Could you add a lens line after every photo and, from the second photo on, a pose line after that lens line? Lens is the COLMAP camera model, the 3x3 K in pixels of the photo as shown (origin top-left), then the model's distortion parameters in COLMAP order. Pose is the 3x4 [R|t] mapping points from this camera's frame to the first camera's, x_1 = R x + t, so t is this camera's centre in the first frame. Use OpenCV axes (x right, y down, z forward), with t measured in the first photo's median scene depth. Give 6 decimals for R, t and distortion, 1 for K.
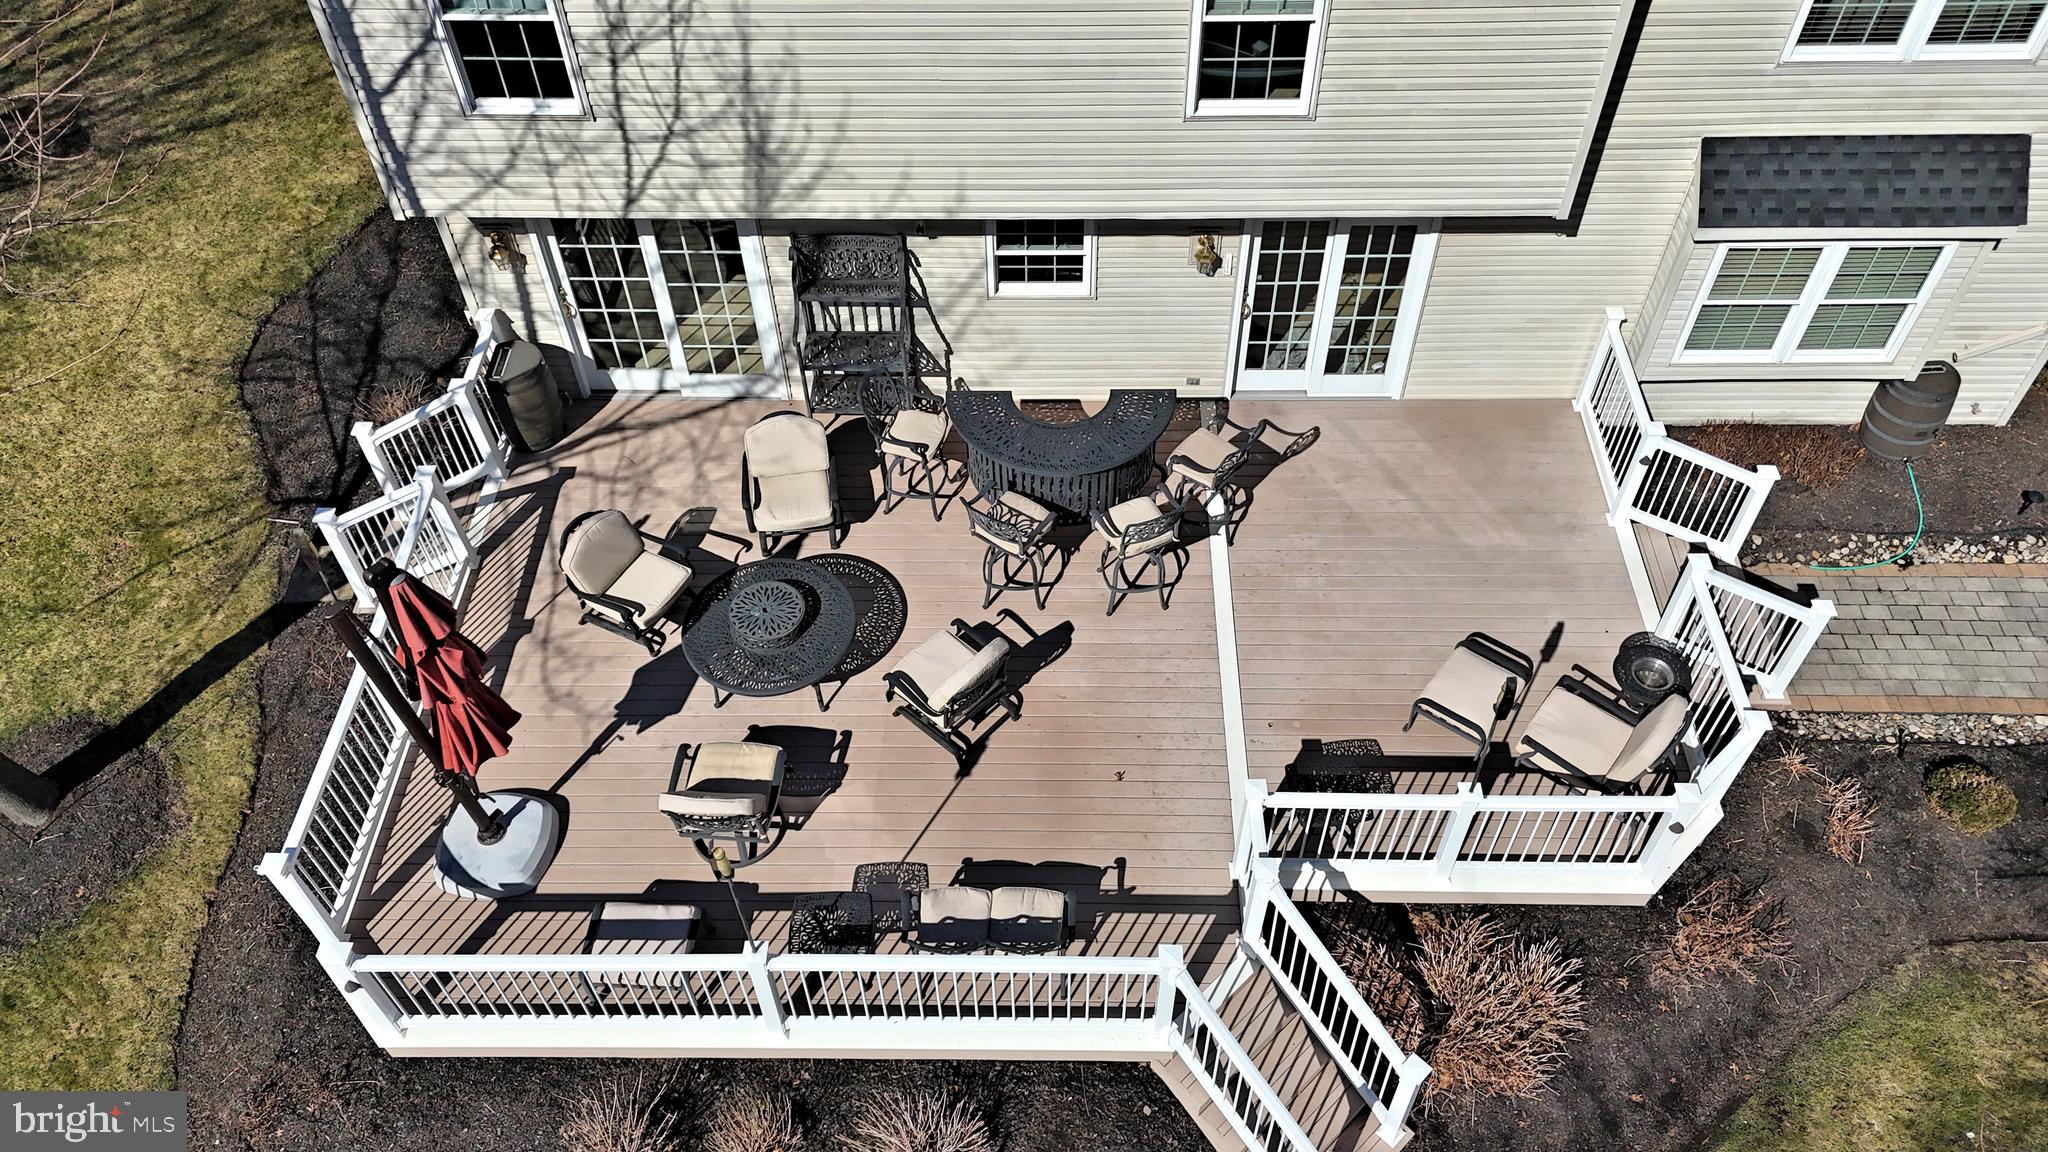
lens RADIAL K [[1507.0, 0, 1024.0], [0, 1507.0, 576.0], [0, 0, 1]] dist [0.005302, -0.000959]
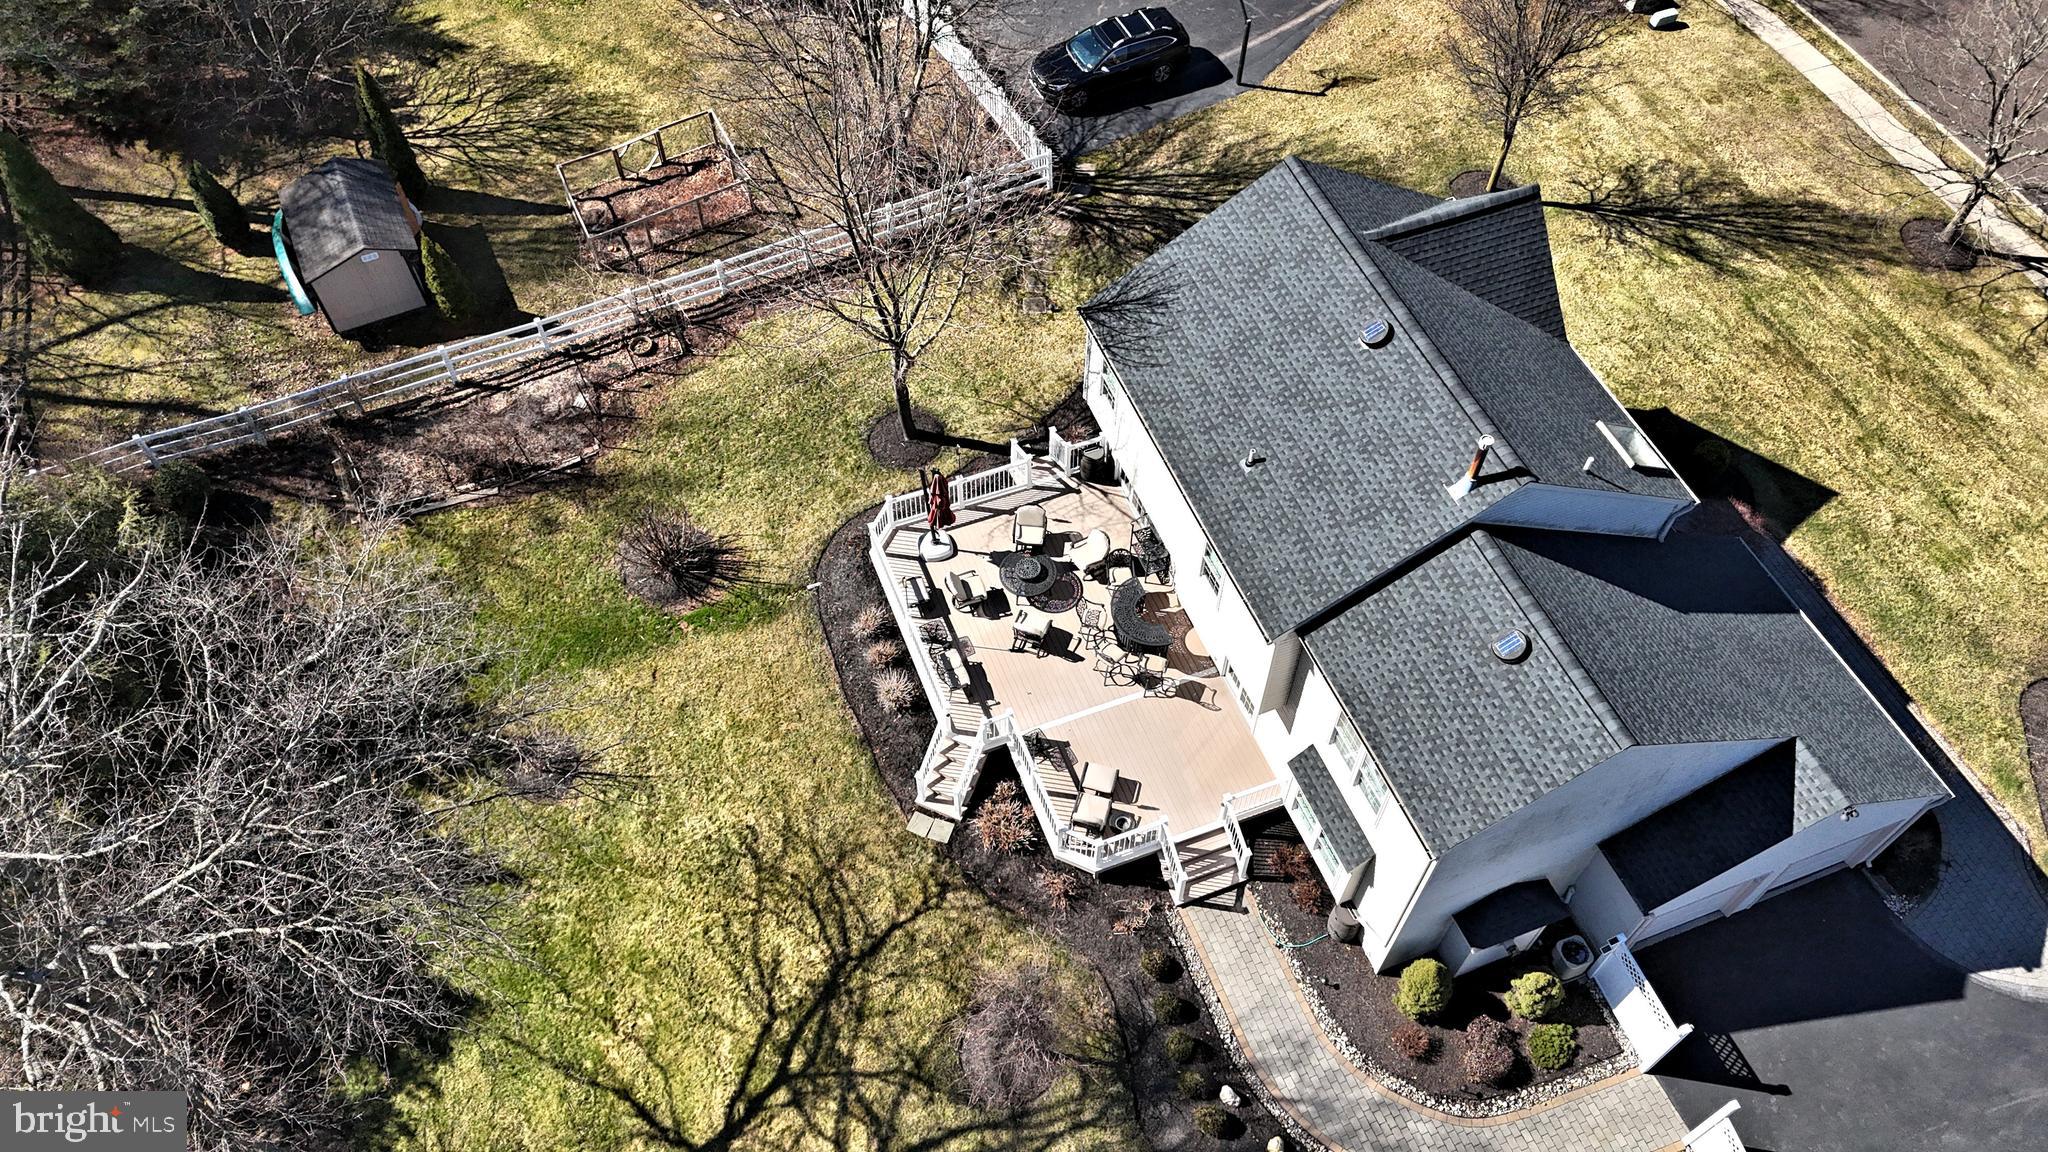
lens RADIAL K [[1507.0, 0, 1024.0], [0, 1507.0, 576.0], [0, 0, 1]] dist [0.005302, -0.000959]
pose [[0.371983, 0.759559, -0.533572, 1.390024], [-0.702679, 0.606016, 0.372809, -1.044261], [0.606523, 0.236251, 0.759154, -1.229741]]
